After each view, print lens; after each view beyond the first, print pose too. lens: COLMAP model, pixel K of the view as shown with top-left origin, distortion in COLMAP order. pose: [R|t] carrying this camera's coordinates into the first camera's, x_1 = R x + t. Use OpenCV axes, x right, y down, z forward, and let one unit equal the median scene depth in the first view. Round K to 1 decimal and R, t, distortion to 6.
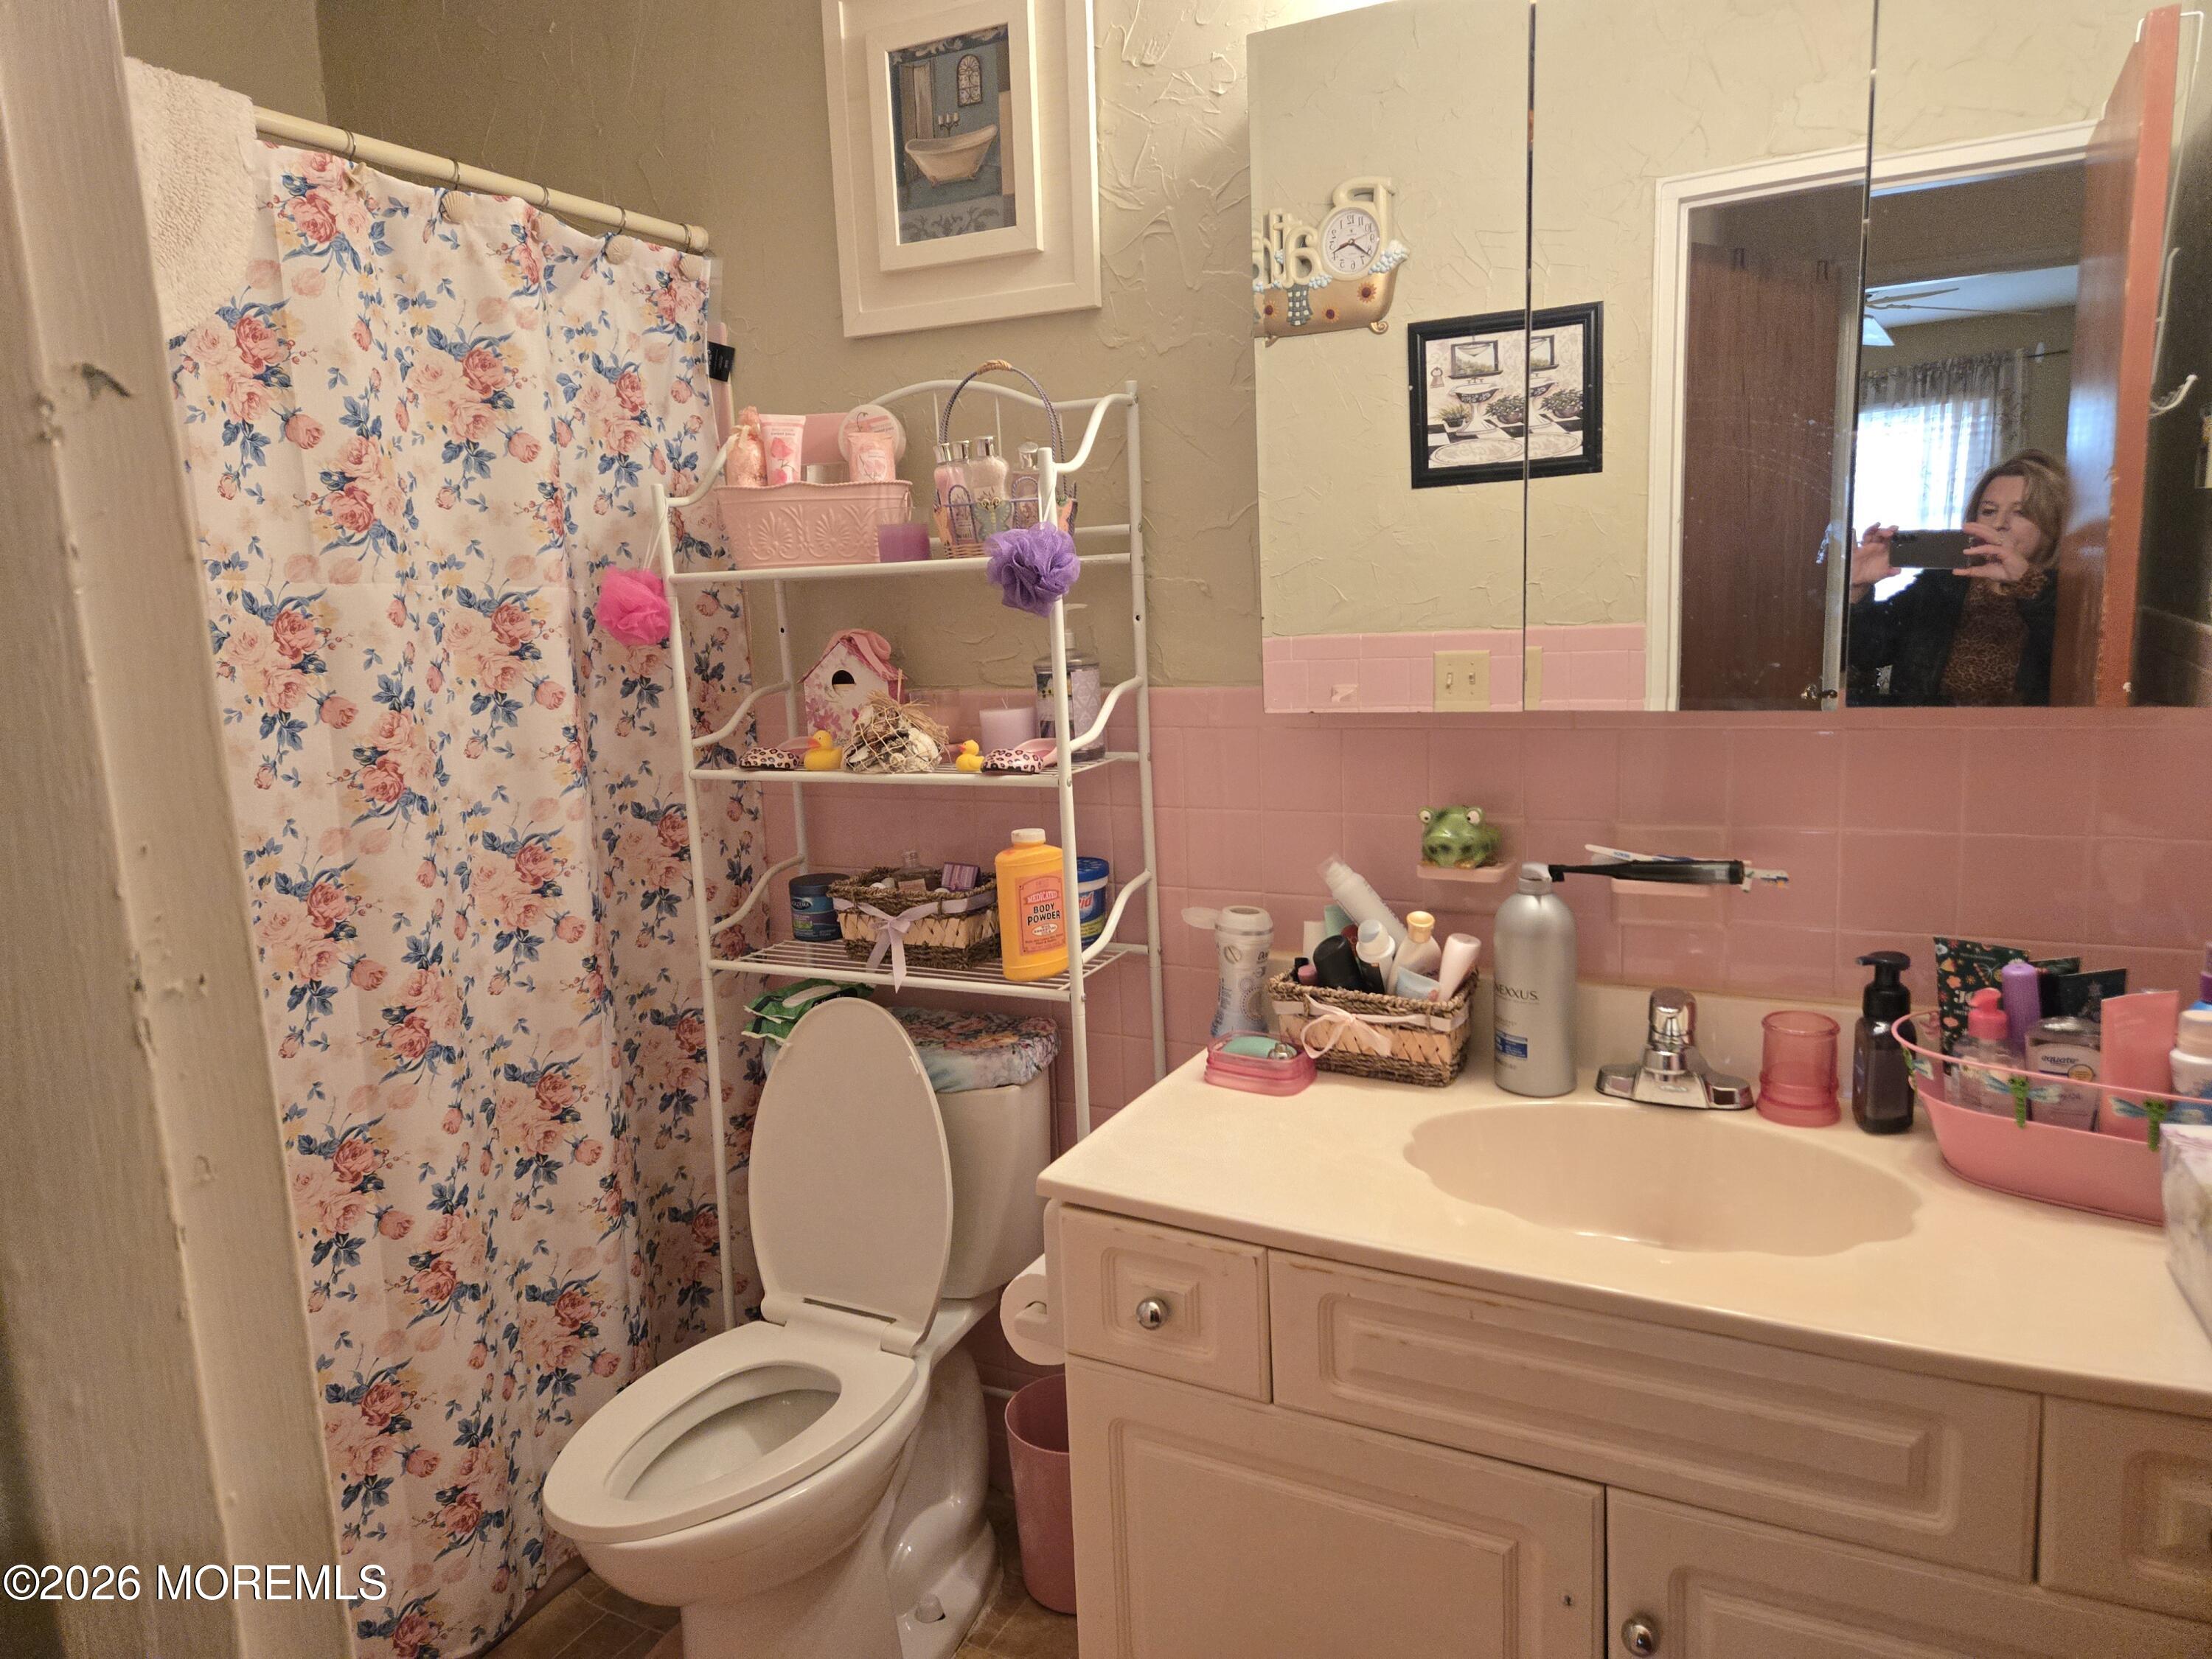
lens RADIAL K [[1485.4, 0, 1106.0], [0, 1485.4, 829.5], [0, 0, 1]] dist [0.123787, 0.001266]
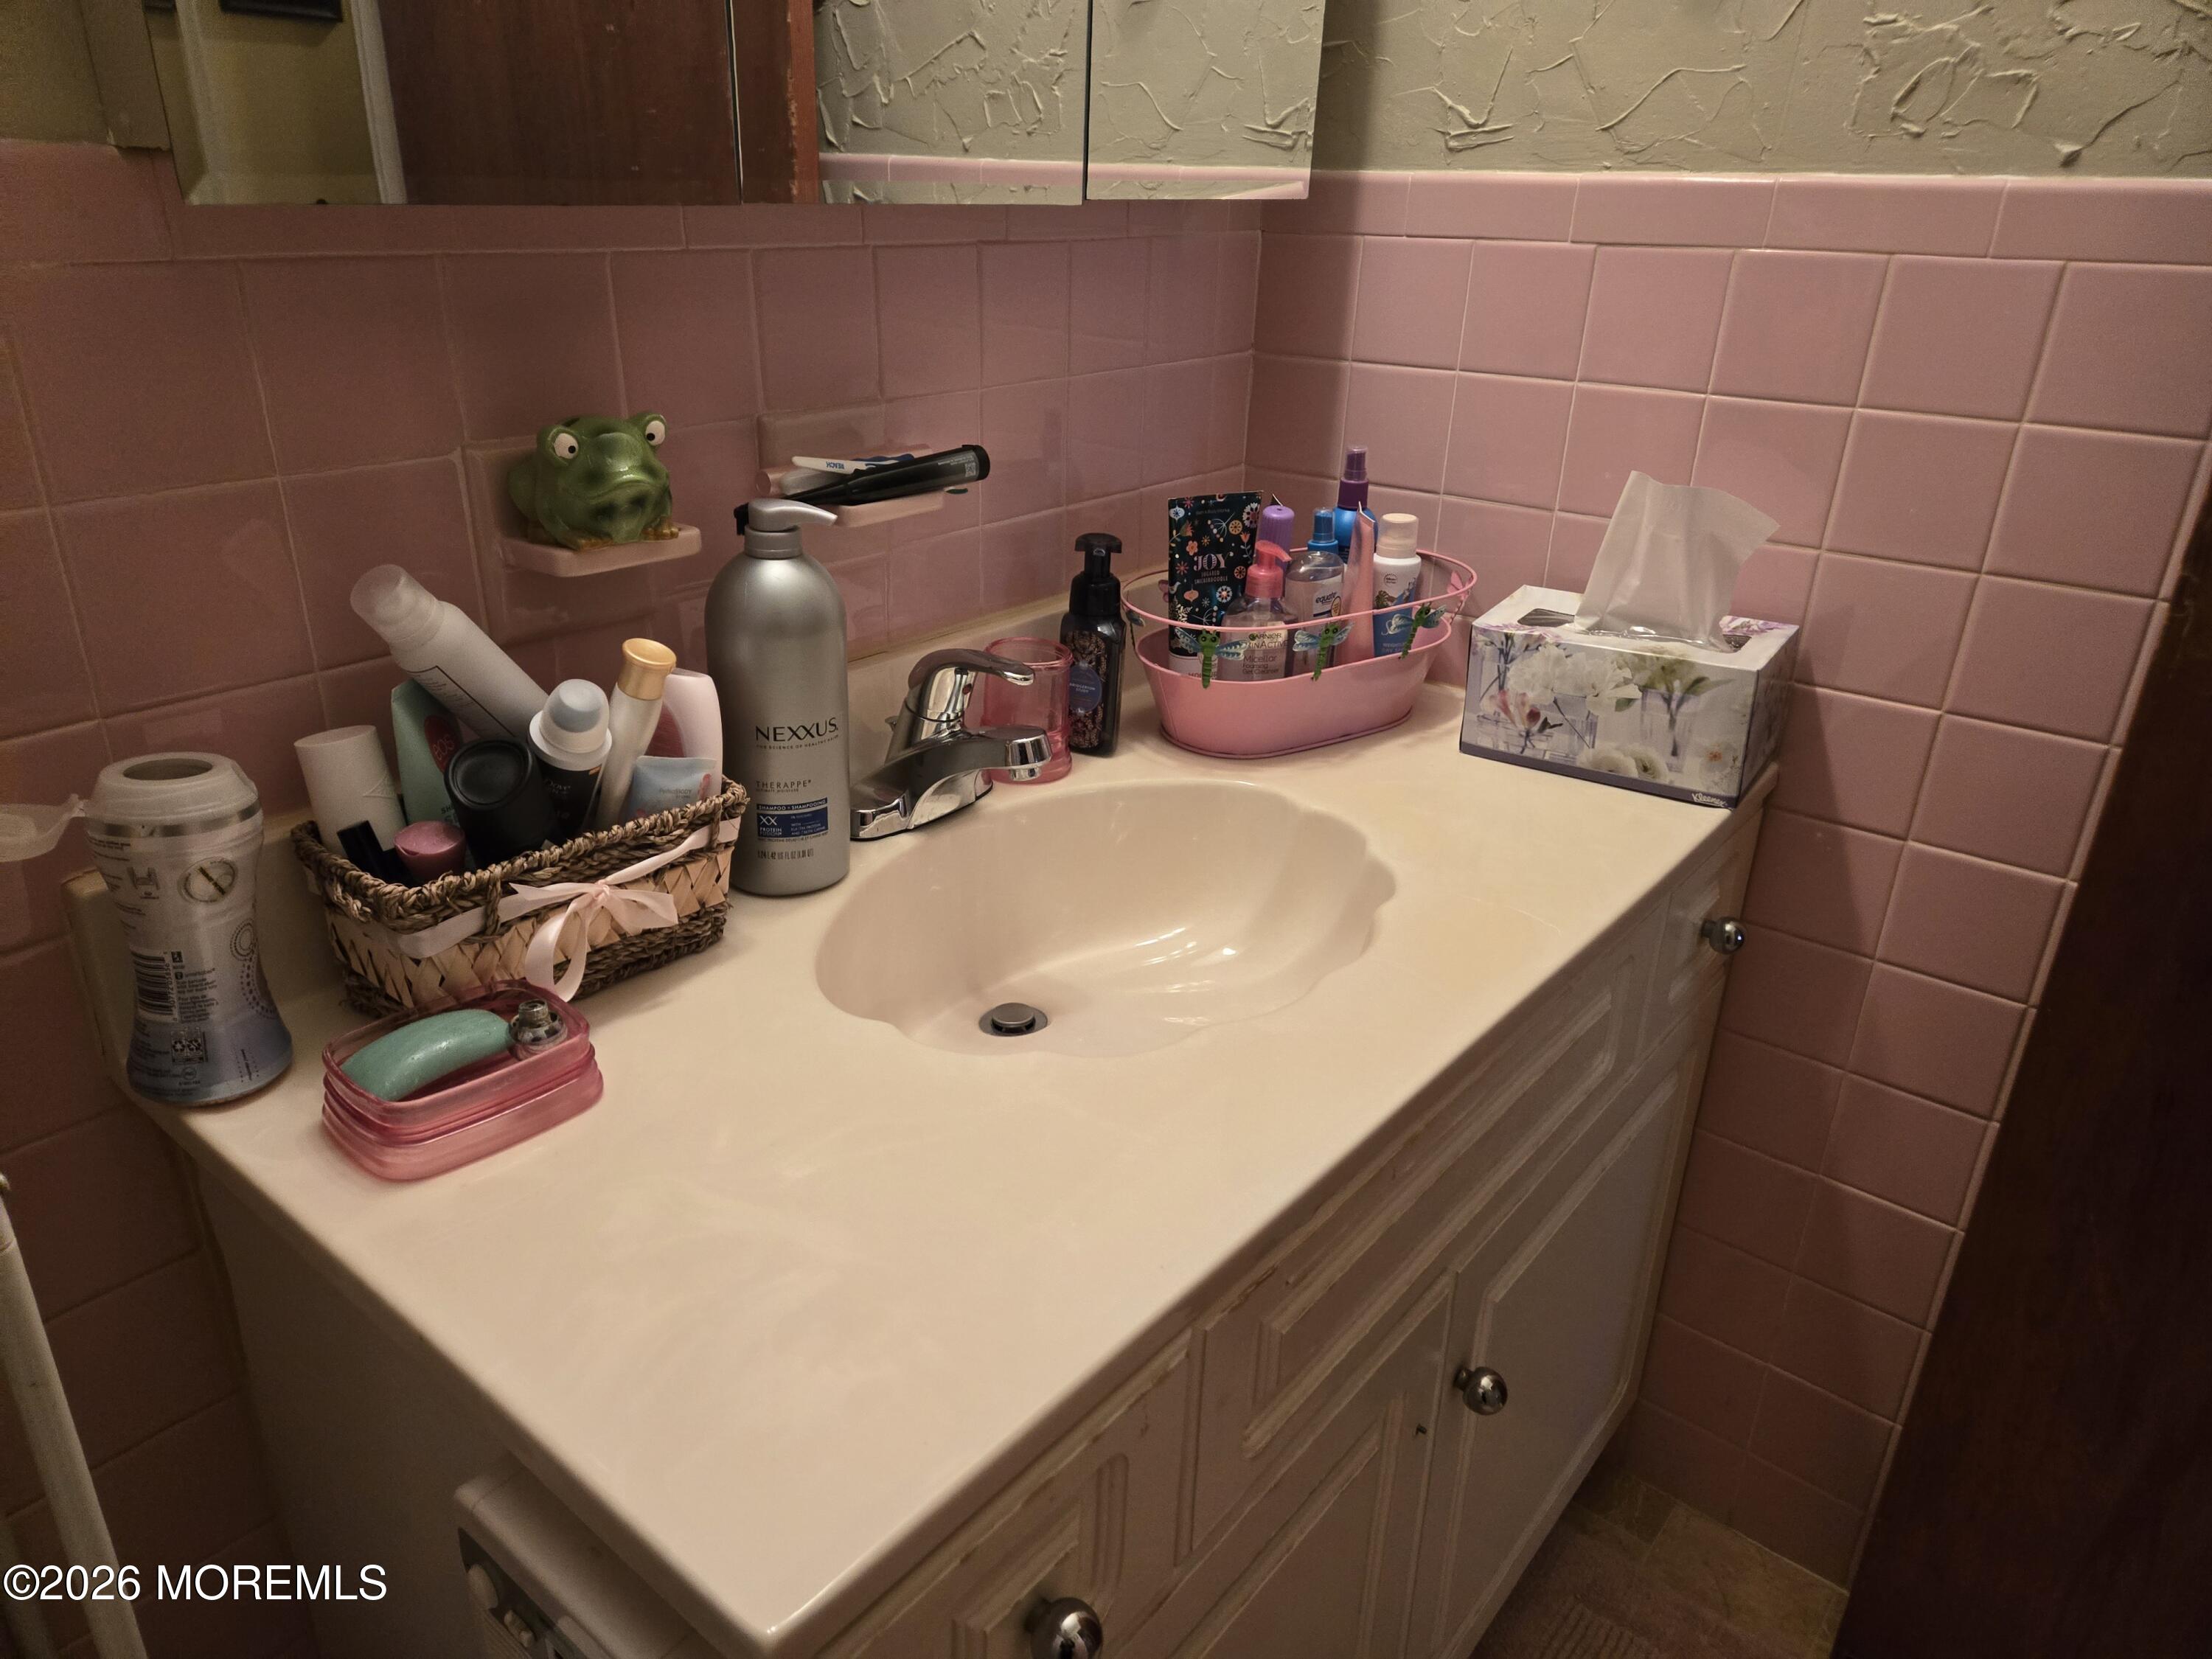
lens RADIAL K [[1485.4, 0, 1106.0], [0, 1485.4, 829.5], [0, 0, 1]] dist [0.123787, 0.001266]
pose [[0.220315, -0.354701, 0.908652, -0.253361], [0.129790, 0.933918, 0.333095, -0.035308], [-0.966755, 0.044549, 0.251793, 0.775350]]
